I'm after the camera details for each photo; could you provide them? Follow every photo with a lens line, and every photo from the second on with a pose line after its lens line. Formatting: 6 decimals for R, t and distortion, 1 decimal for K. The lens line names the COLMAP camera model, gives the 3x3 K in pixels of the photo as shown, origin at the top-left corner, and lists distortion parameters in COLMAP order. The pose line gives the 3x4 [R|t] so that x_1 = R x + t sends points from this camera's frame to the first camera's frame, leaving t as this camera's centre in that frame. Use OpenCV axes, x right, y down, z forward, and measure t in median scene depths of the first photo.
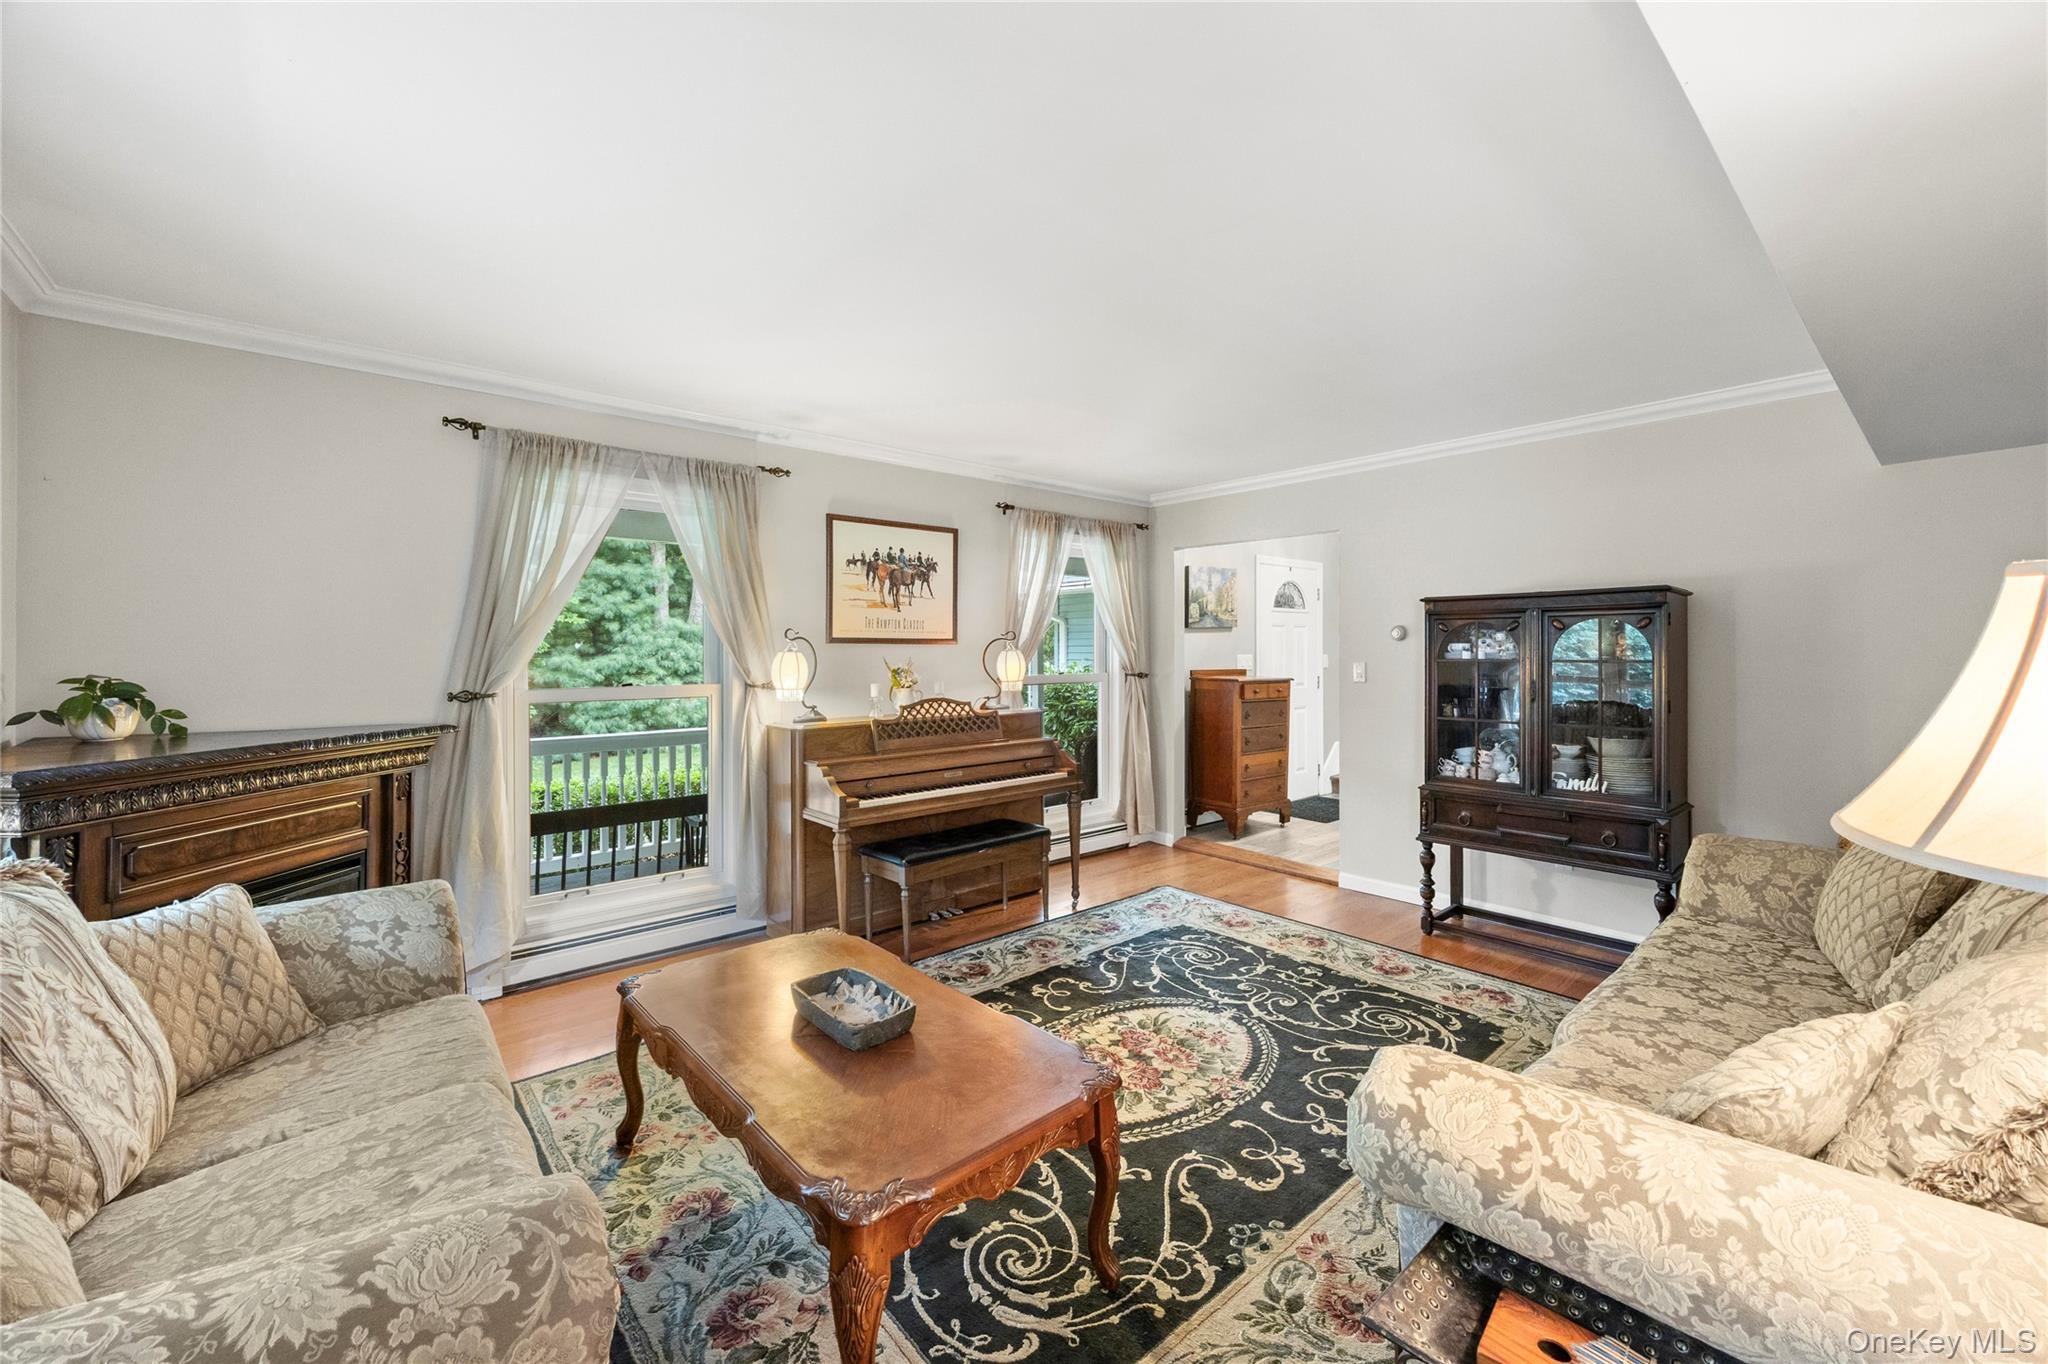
lens RADIAL K [[800.3, 0, 1025.1], [0, 800.3, 671.7], [0, 0, 1]] dist [-0.000813, -0.000489]
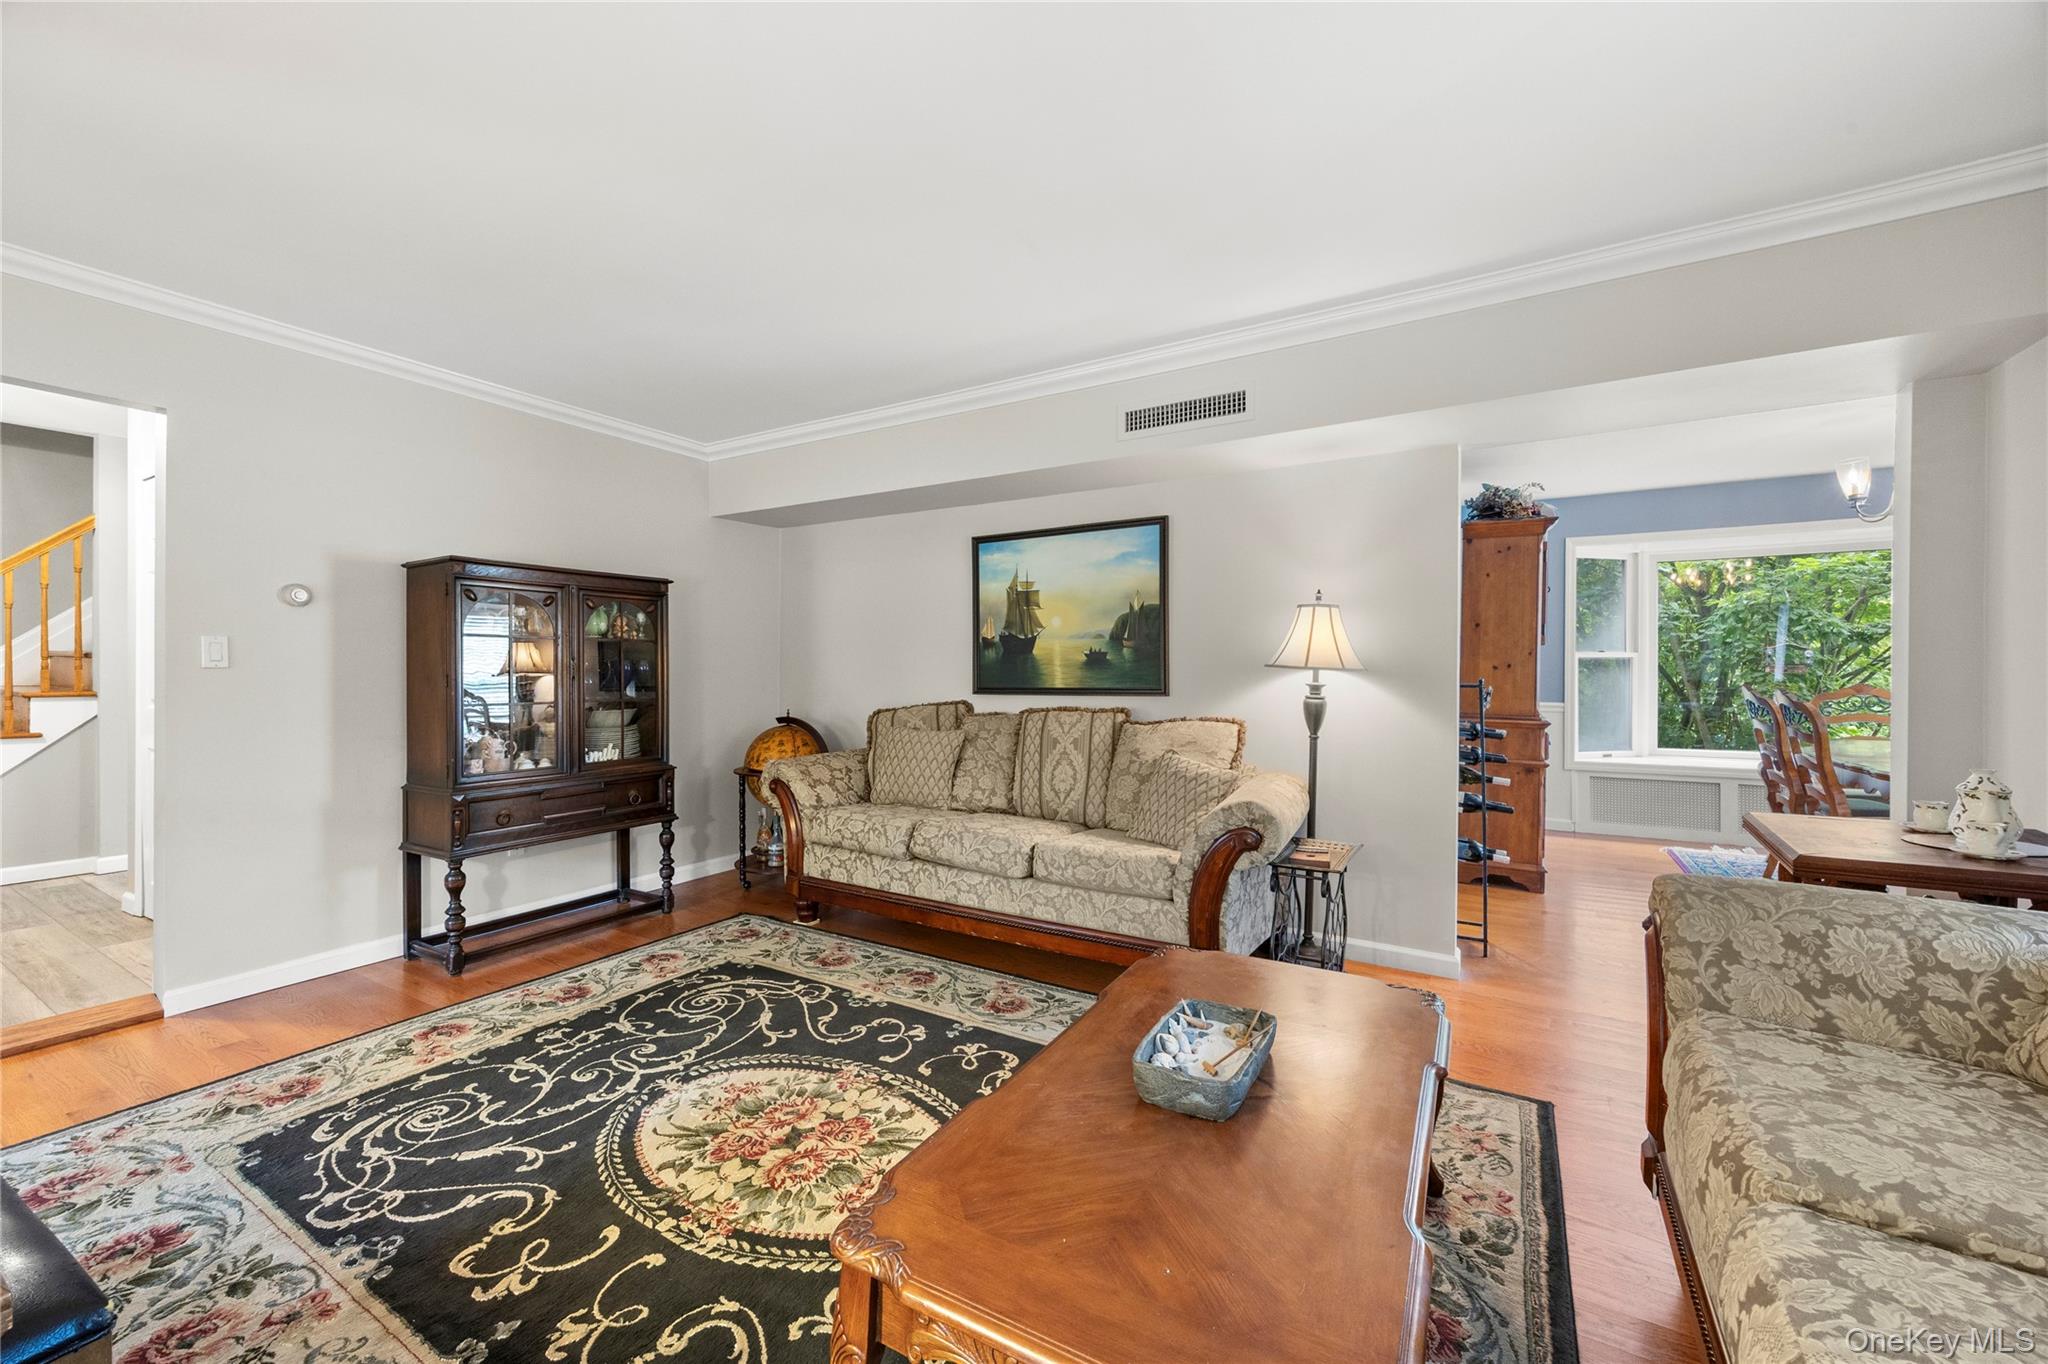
lens RADIAL K [[800.3, 0, 1025.1], [0, 800.3, 671.7], [0, 0, 1]] dist [-0.000813, -0.000489]
pose [[-0.312070, -0.000031, 0.950059, -0.522419], [0.023892, 0.999683, 0.007880, 0.036309], [-0.949759, 0.025158, -0.311971, 0.834059]]
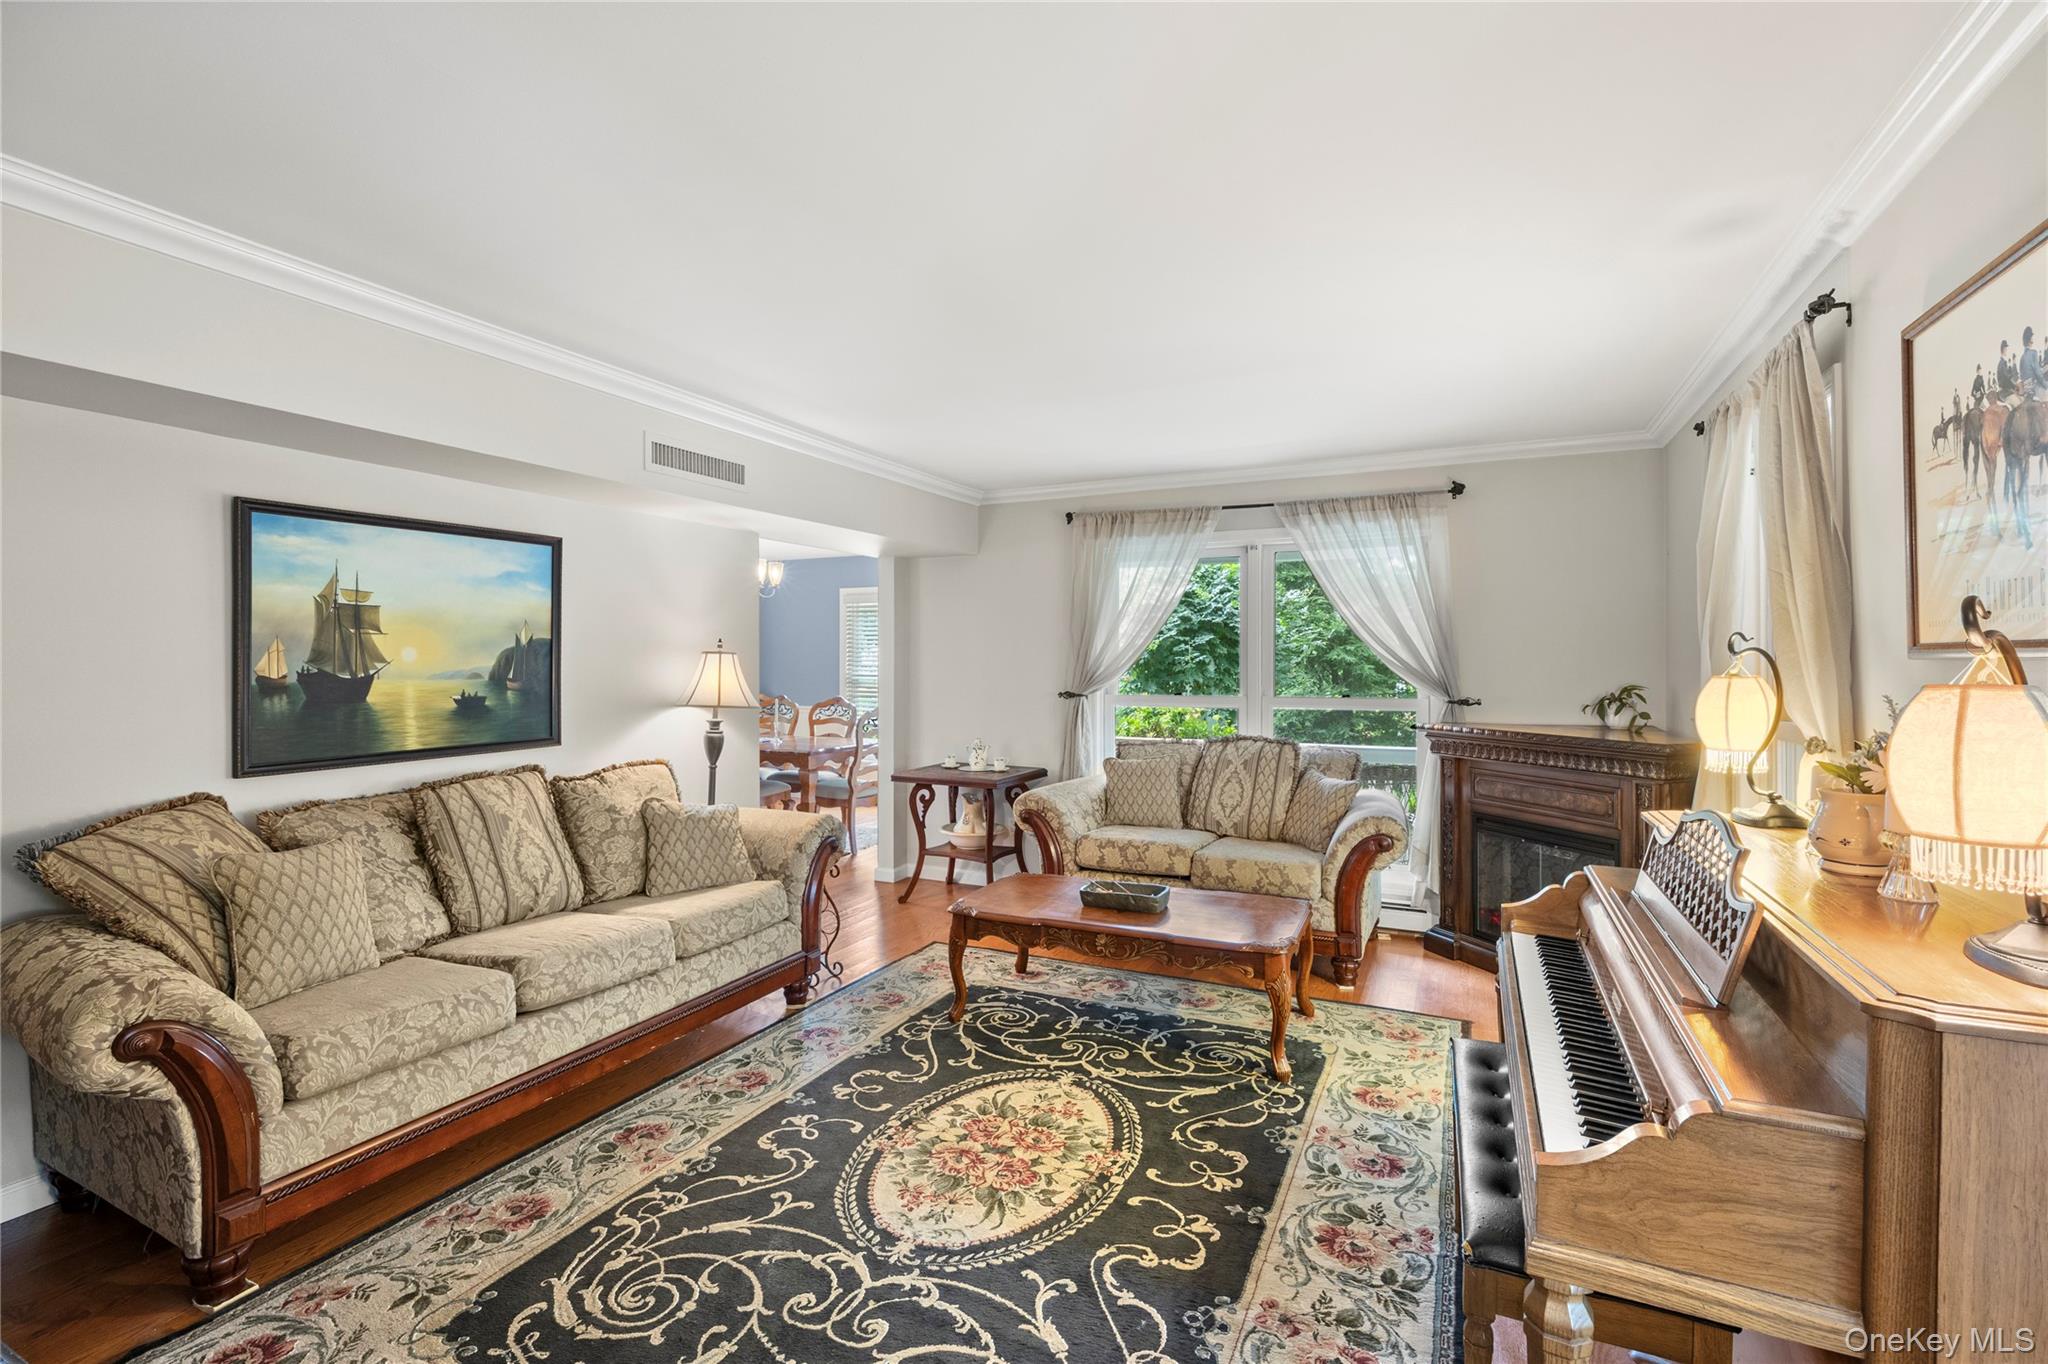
lens RADIAL K [[927.1, 0, 1033.8], [0, 927.1, 661.0], [0, 0, 1]] dist [-0.015847, 0.000399]
pose [[-0.912034, 0.002409, -0.410106, 0.419586], [-0.008701, 0.999644, 0.025222, -0.052360], [0.410021, 0.026571, -0.911689, 1.557890]]
